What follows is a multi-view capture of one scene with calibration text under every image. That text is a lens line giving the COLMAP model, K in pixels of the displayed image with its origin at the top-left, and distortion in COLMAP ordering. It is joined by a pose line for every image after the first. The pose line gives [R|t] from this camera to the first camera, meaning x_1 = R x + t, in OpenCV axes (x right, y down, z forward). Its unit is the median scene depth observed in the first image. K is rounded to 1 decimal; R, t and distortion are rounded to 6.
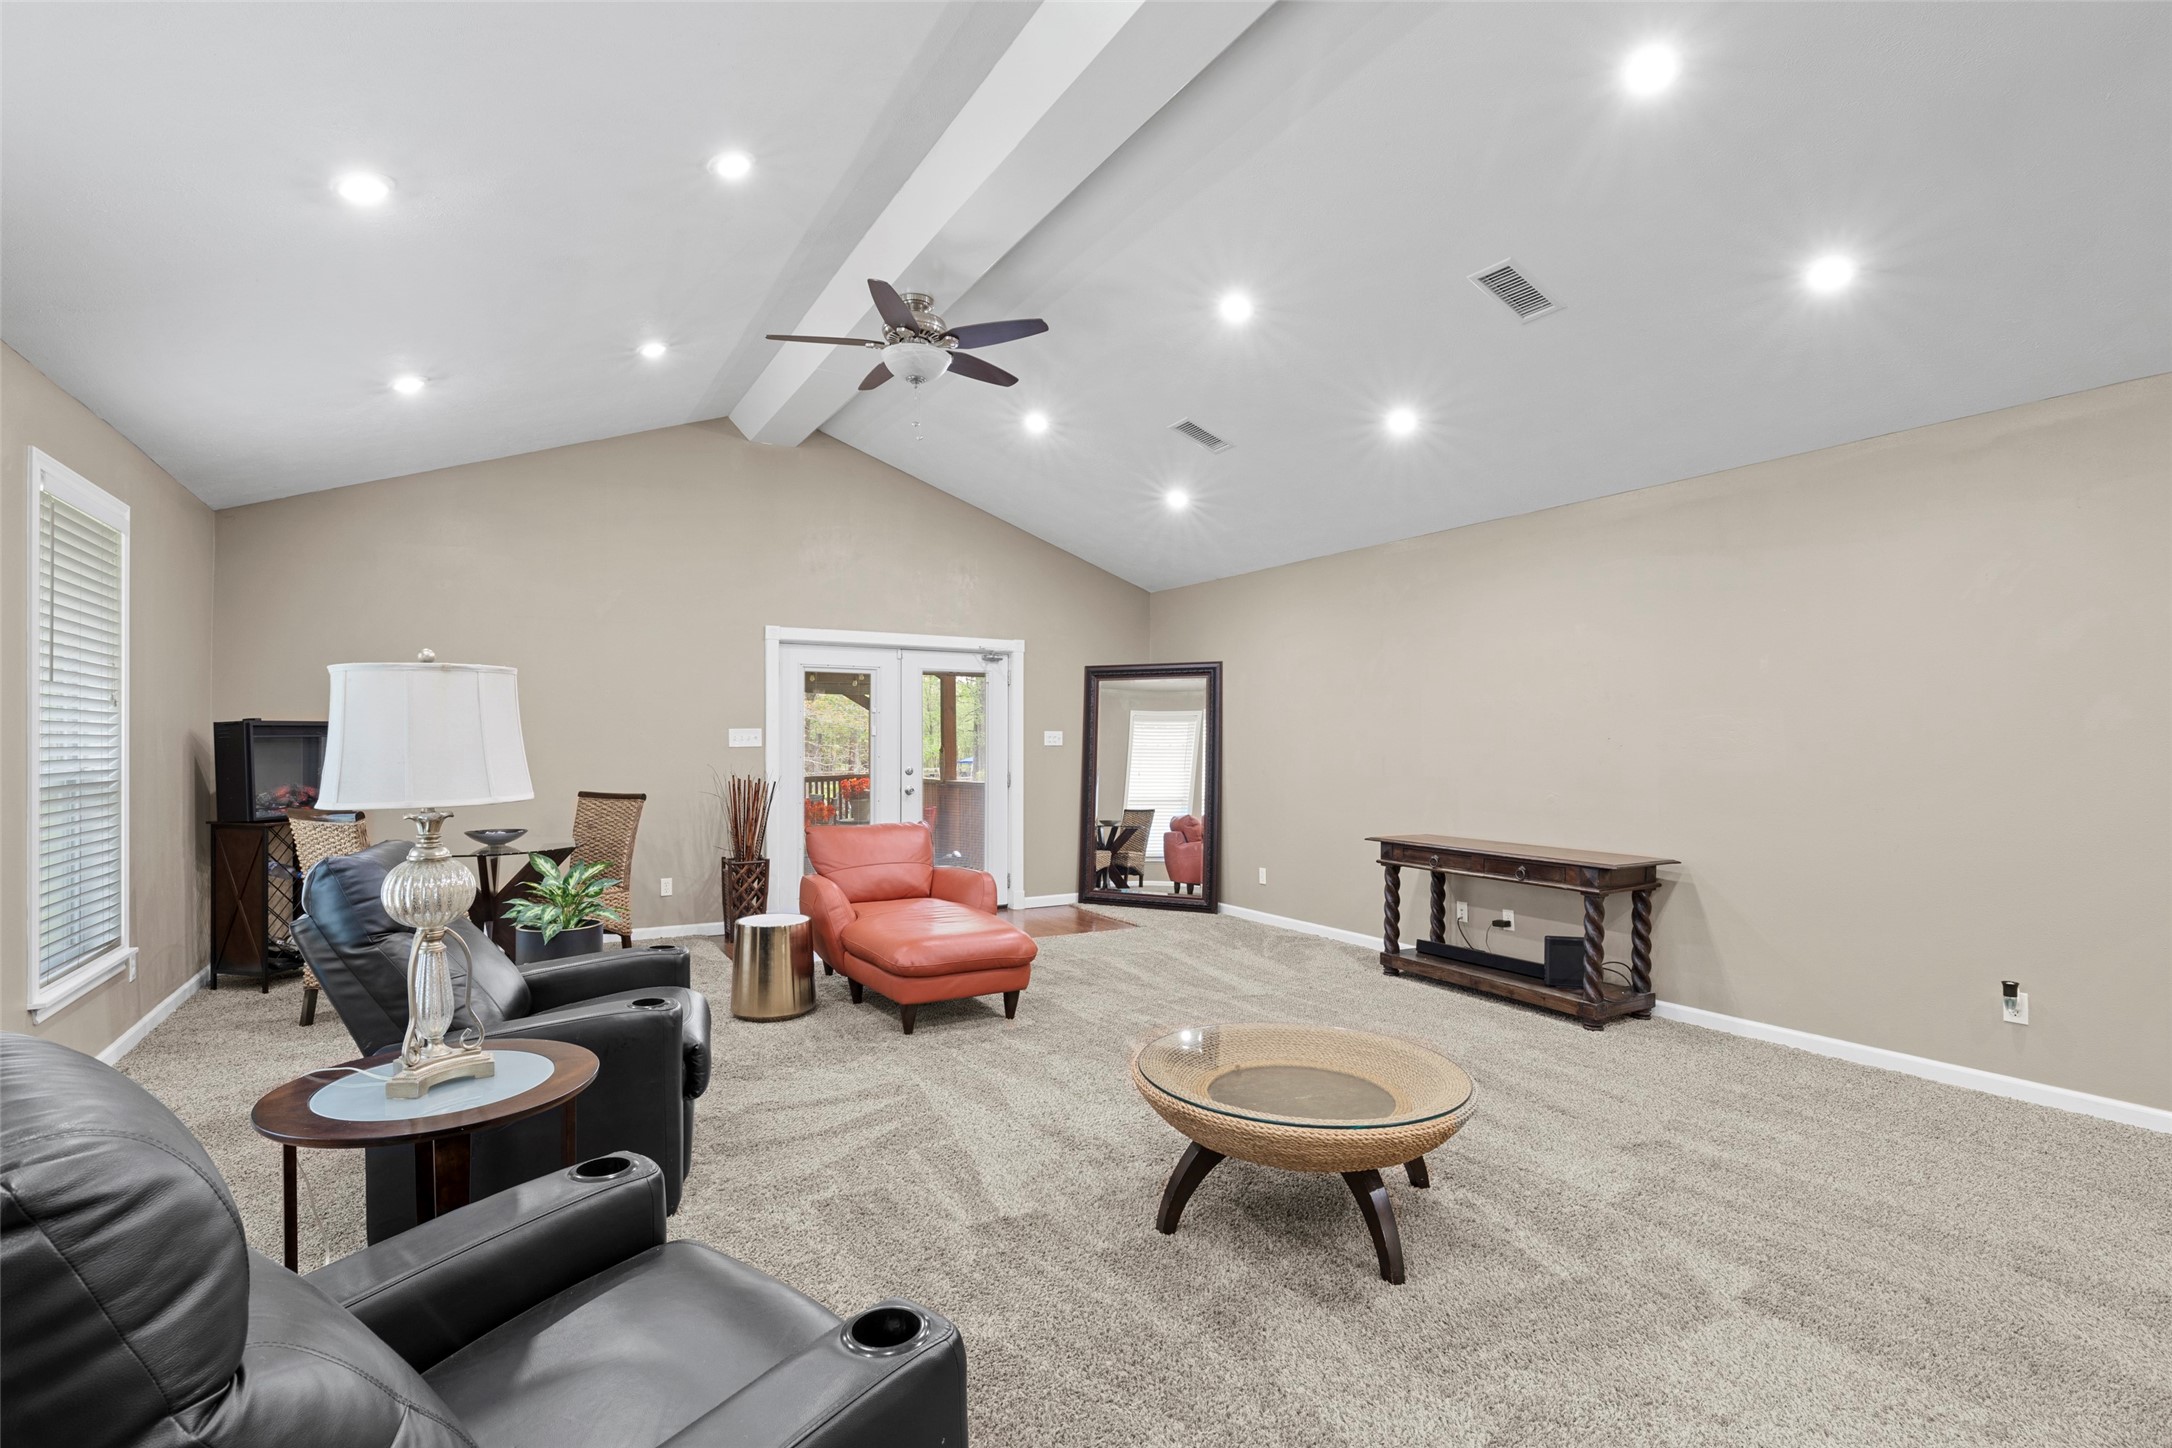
lens RADIAL K [[1010.4, 0, 1078.3], [0, 1010.4, 734.1], [0, 0, 1]] dist [-0.001604, 0.000496]
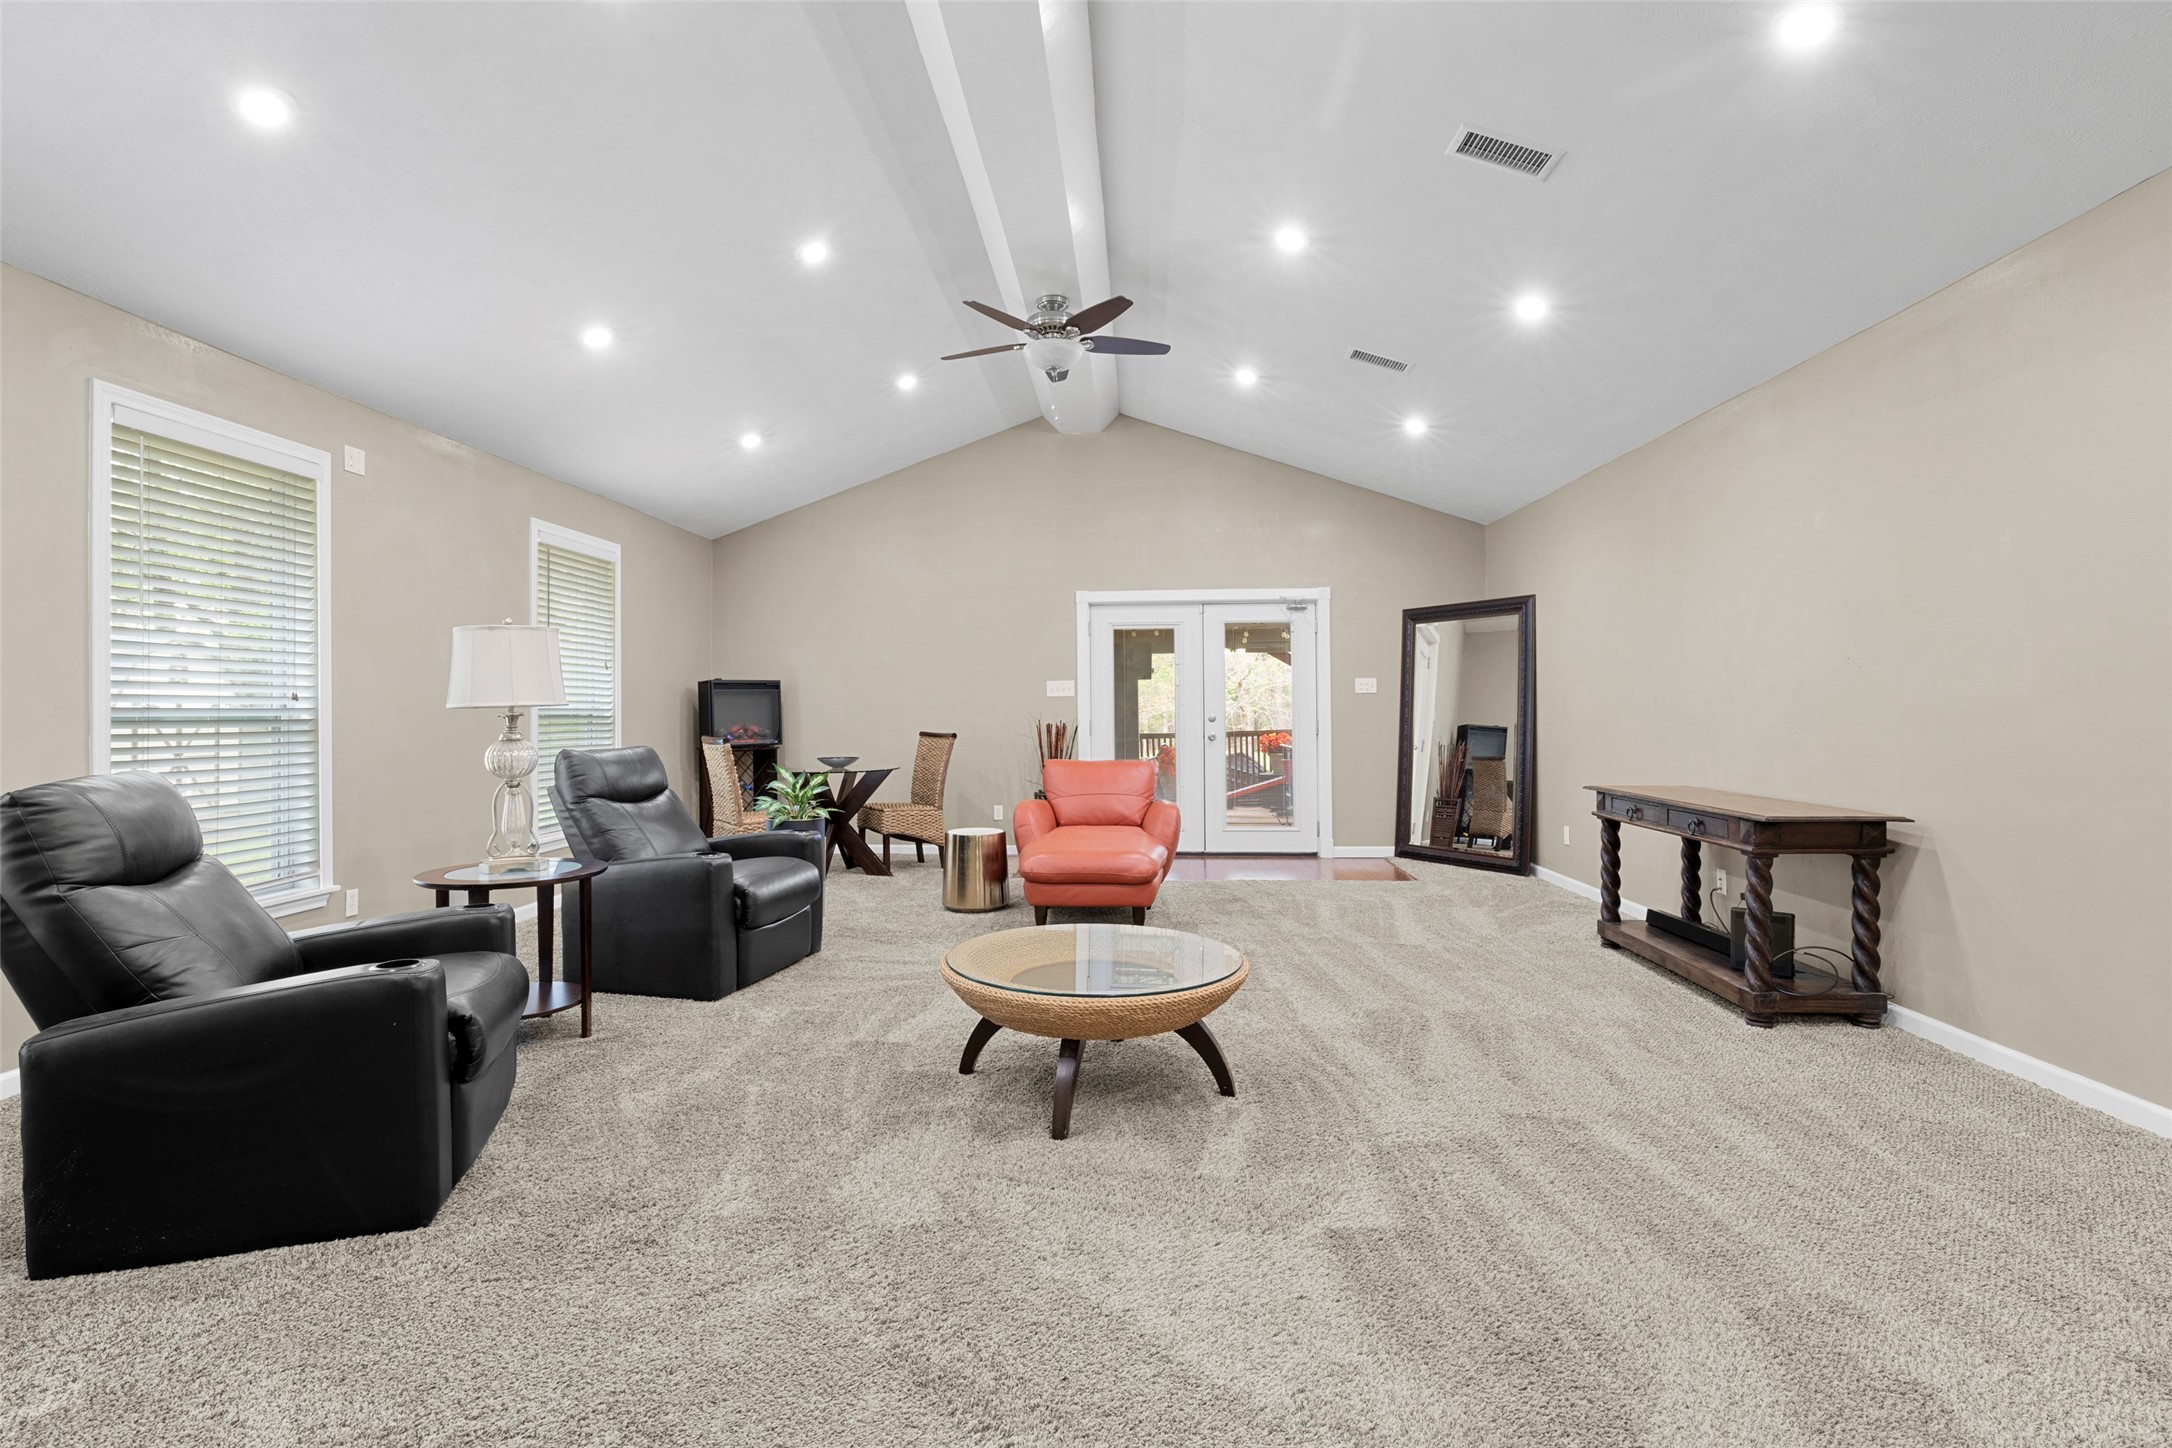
lens RADIAL K [[1025.9, 0, 1078.1], [0, 1025.9, 703.3], [0, 0, 1]] dist [-0.007451, -0.000632]
pose [[0.832324, -0.012376, -0.554151, 0.415459], [0.012570, 0.999915, -0.003453, 0.029981], [0.554147, -0.004092, 0.832409, 0.033859]]
